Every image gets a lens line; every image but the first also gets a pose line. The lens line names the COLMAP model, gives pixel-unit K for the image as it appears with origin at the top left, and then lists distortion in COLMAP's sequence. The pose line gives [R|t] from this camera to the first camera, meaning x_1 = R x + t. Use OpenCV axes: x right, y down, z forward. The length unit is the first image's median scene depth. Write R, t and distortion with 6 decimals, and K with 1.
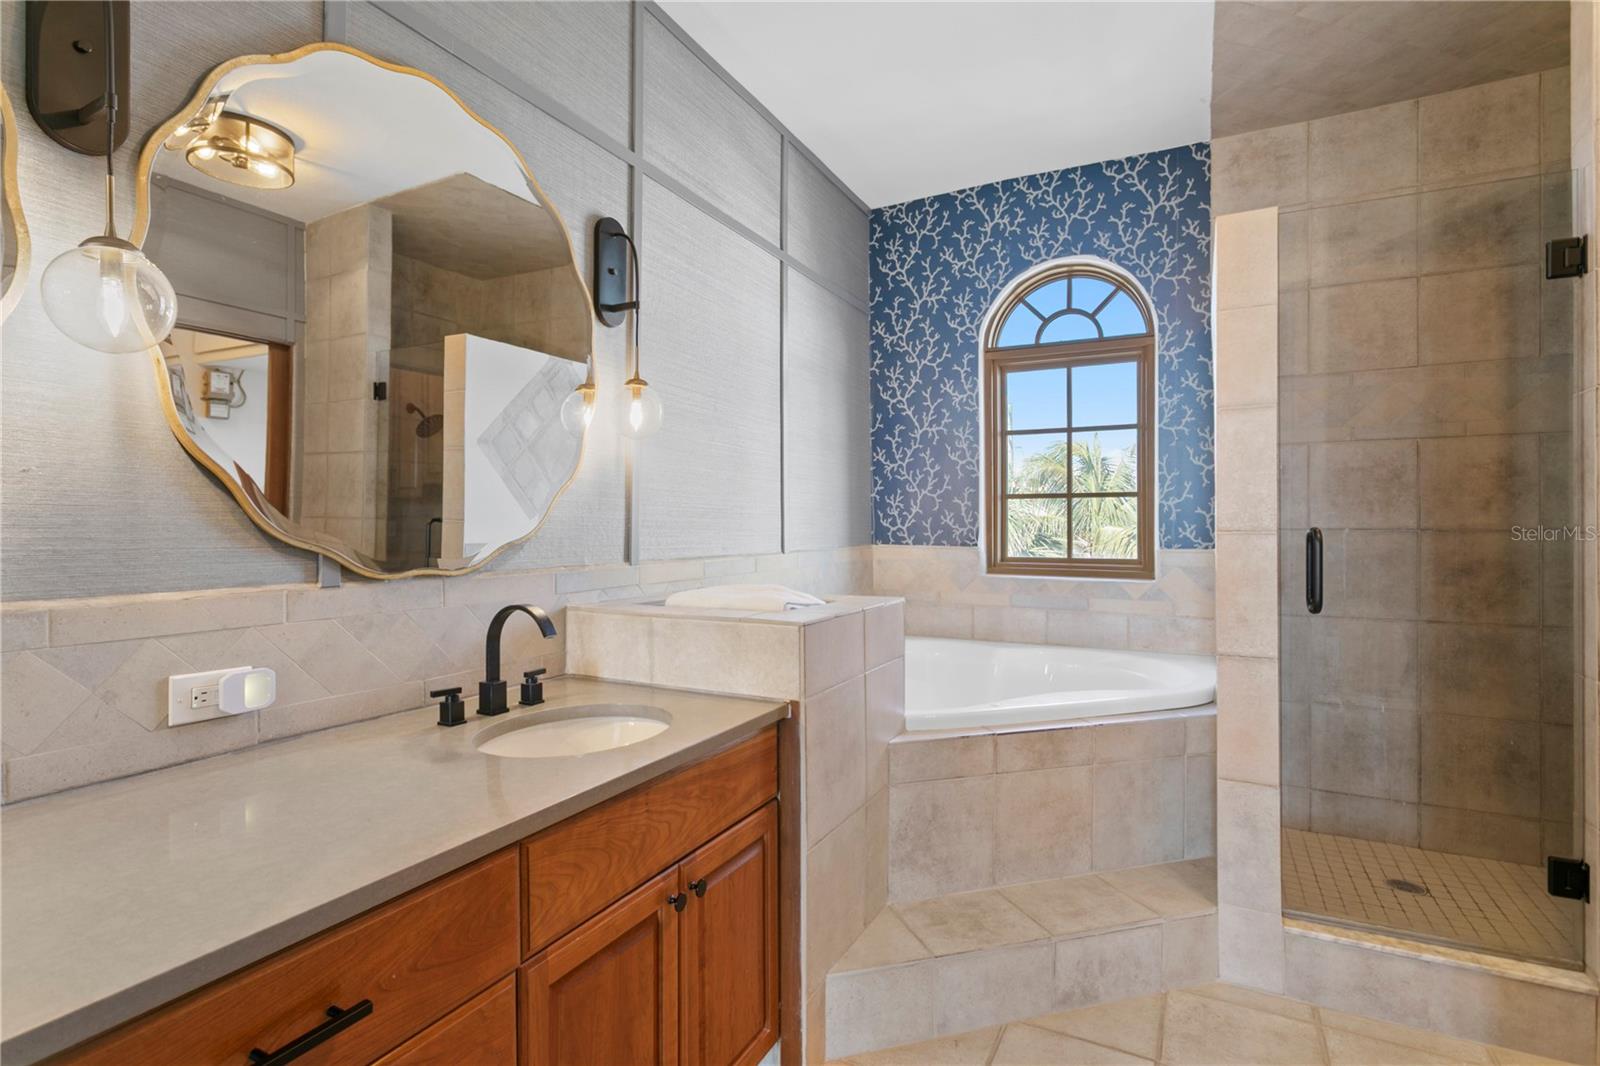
lens RADIAL K [[805.0, 0, 784.2], [0, 805.0, 528.0], [0, 0, 1]] dist [-0.009558, 0.004864]
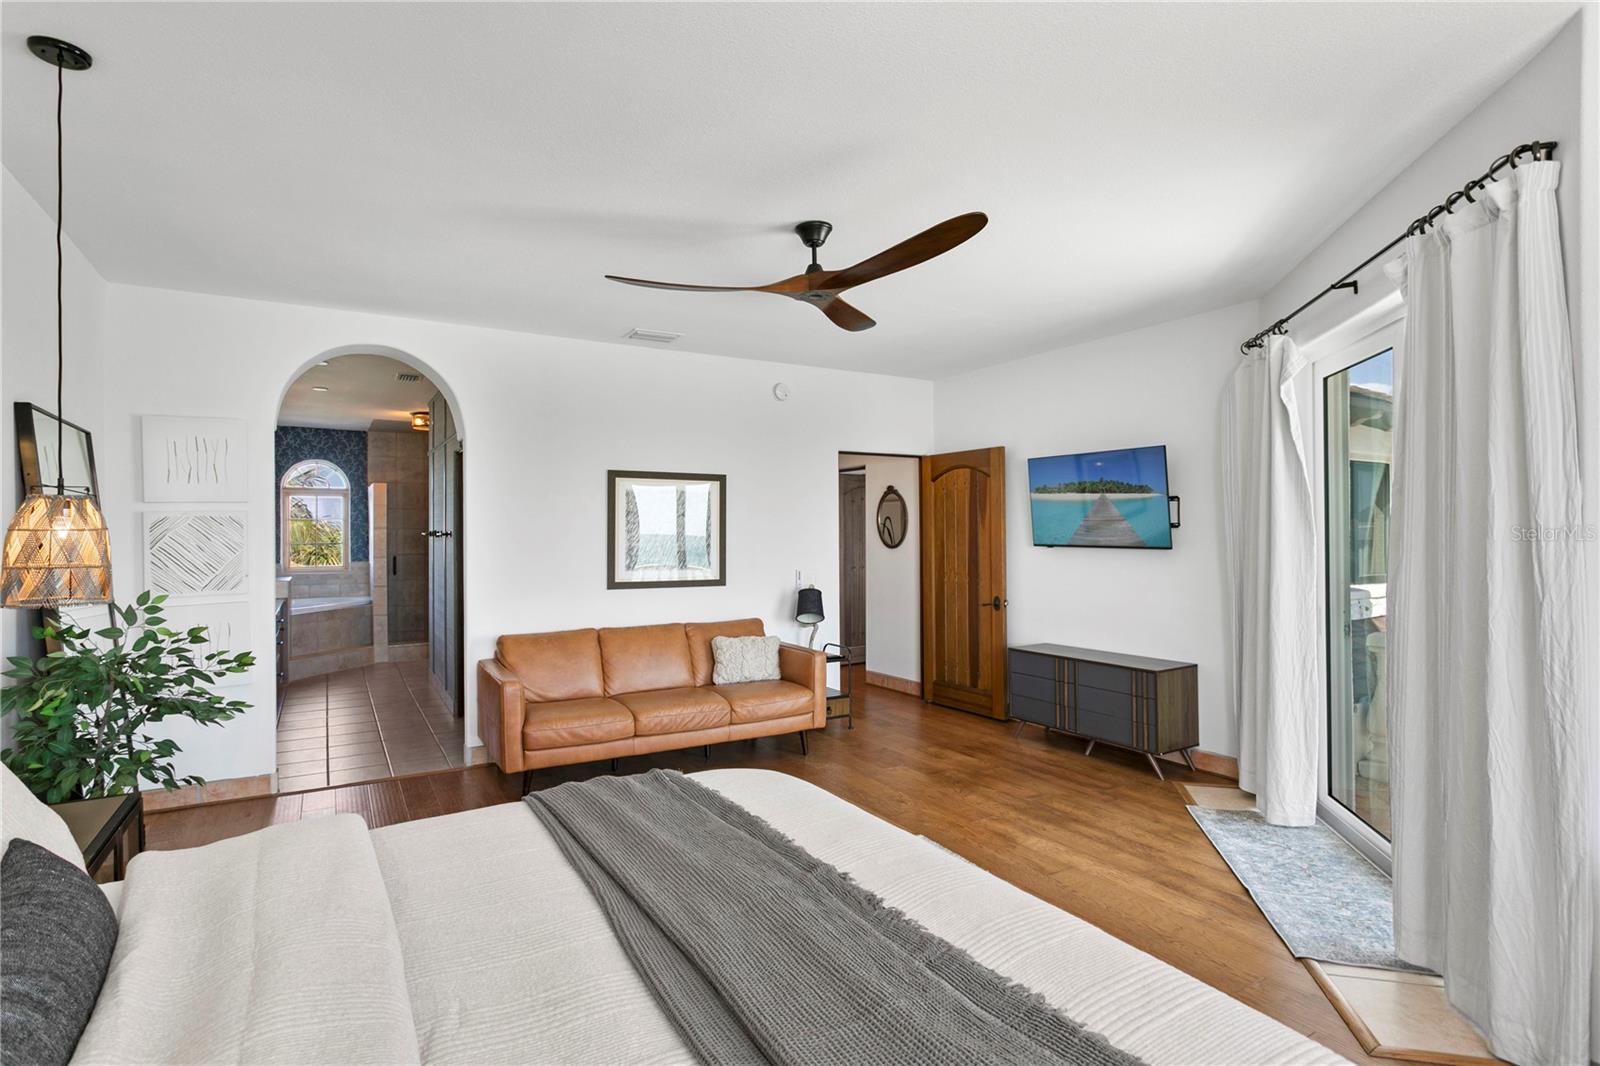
lens RADIAL K [[805.0, 0, 784.6], [0, 805.0, 531.7], [0, 0, 1]] dist [-0.009558, 0.004864]
pose [[0.534326, 0.002592, 0.845274, -1.242227], [-0.001223, 0.999997, -0.002293, -0.083116], [-0.845278, 0.000192, 0.534327, -2.041069]]
